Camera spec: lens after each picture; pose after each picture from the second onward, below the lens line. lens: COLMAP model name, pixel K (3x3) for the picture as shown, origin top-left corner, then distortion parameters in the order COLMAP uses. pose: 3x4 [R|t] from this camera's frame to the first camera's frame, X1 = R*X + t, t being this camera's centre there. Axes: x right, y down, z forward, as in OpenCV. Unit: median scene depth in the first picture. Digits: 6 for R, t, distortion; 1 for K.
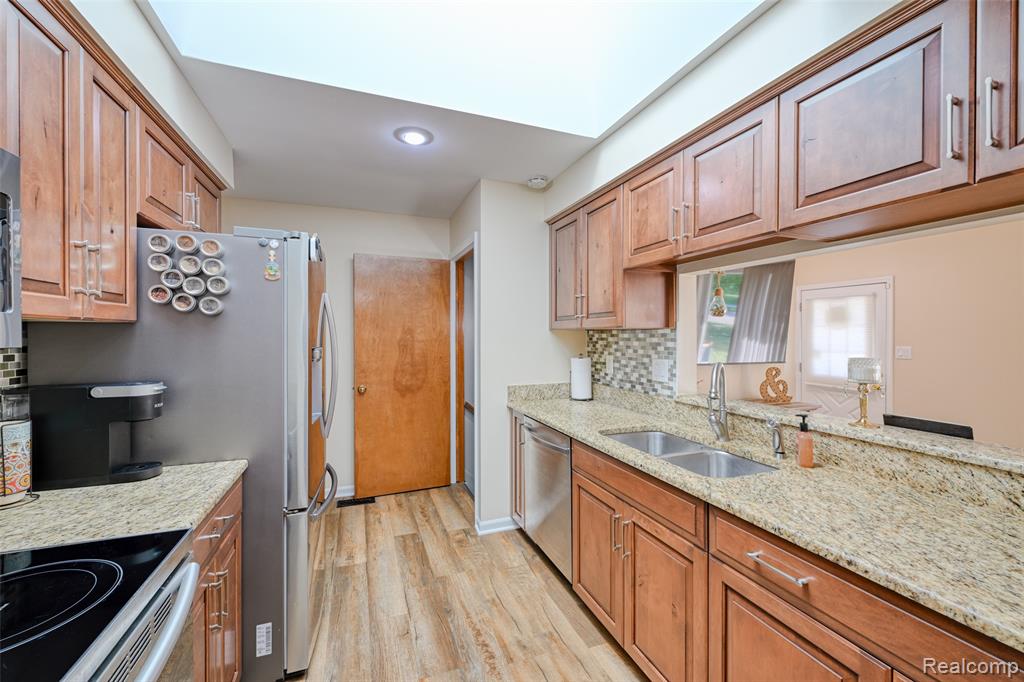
lens RADIAL K [[408.8, 0, 509.3], [0, 408.8, 335.9], [0, 0, 1]] dist [-0.002490, 0.000465]
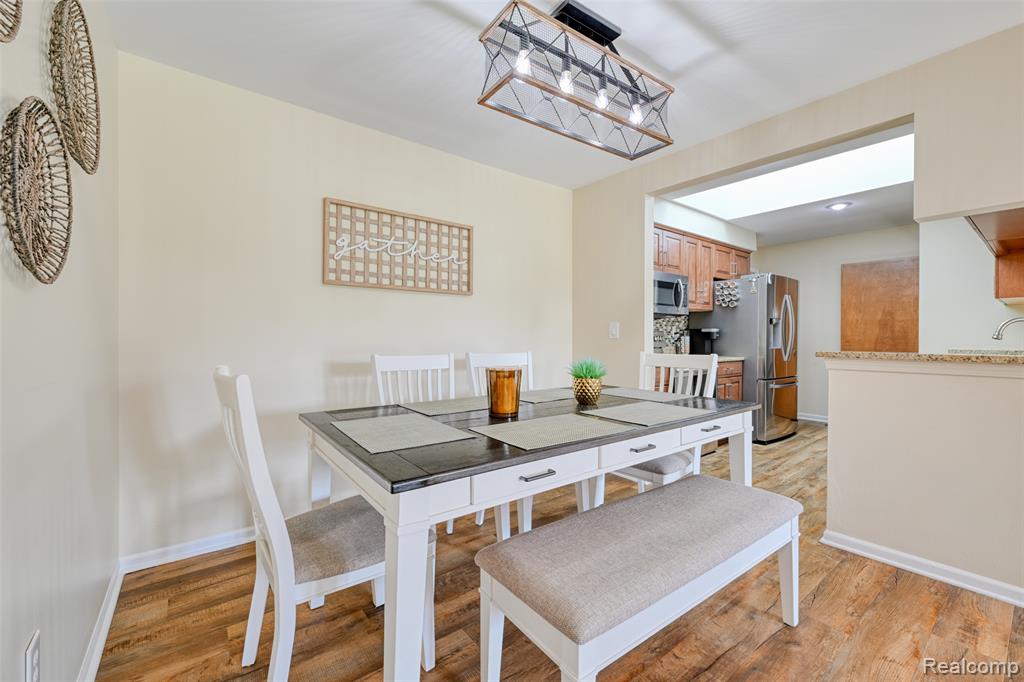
lens RADIAL K [[408.8, 0, 496.5], [0, 408.8, 337.1], [0, 0, 1]] dist [-0.002490, 0.000465]
pose [[0.269278, 0.003262, -0.963057, 1.686395], [-0.007736, 0.999969, 0.001224, 0.178052], [0.963031, 0.007120, 0.269295, -1.474987]]
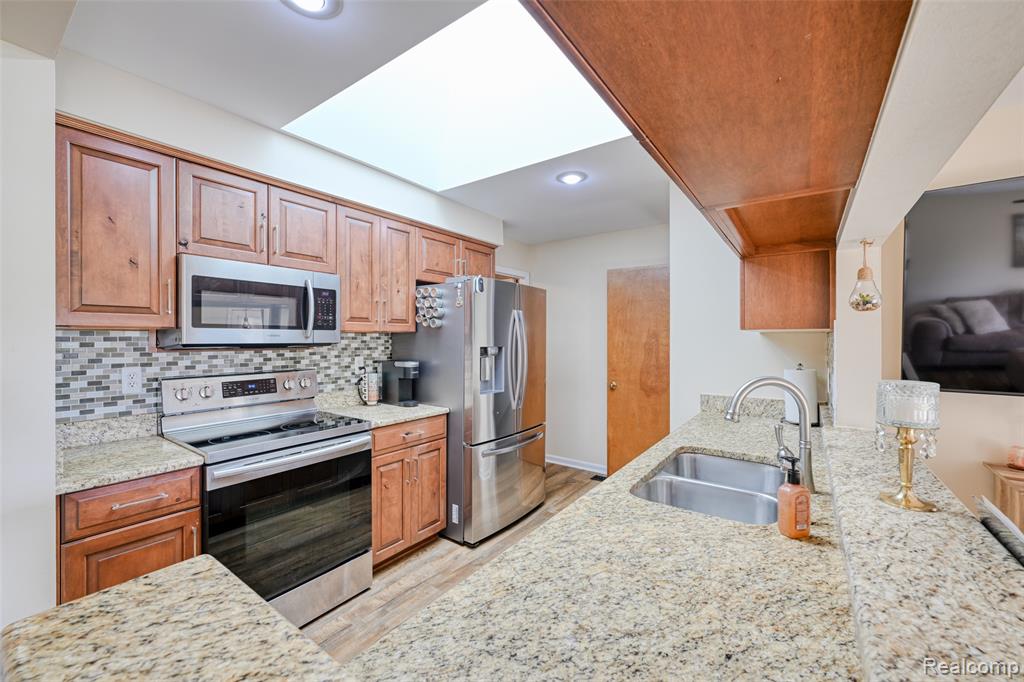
lens RADIAL K [[408.8, 0, 502.8], [0, 408.8, 338.2], [0, 0, 1]] dist [-0.002490, 0.000465]
pose [[0.543956, 0.000893, -0.839113, 1.020759], [-0.004225, 0.999990, -0.001674, -0.001487], [0.839103, 0.004456, 0.543954, 0.231969]]
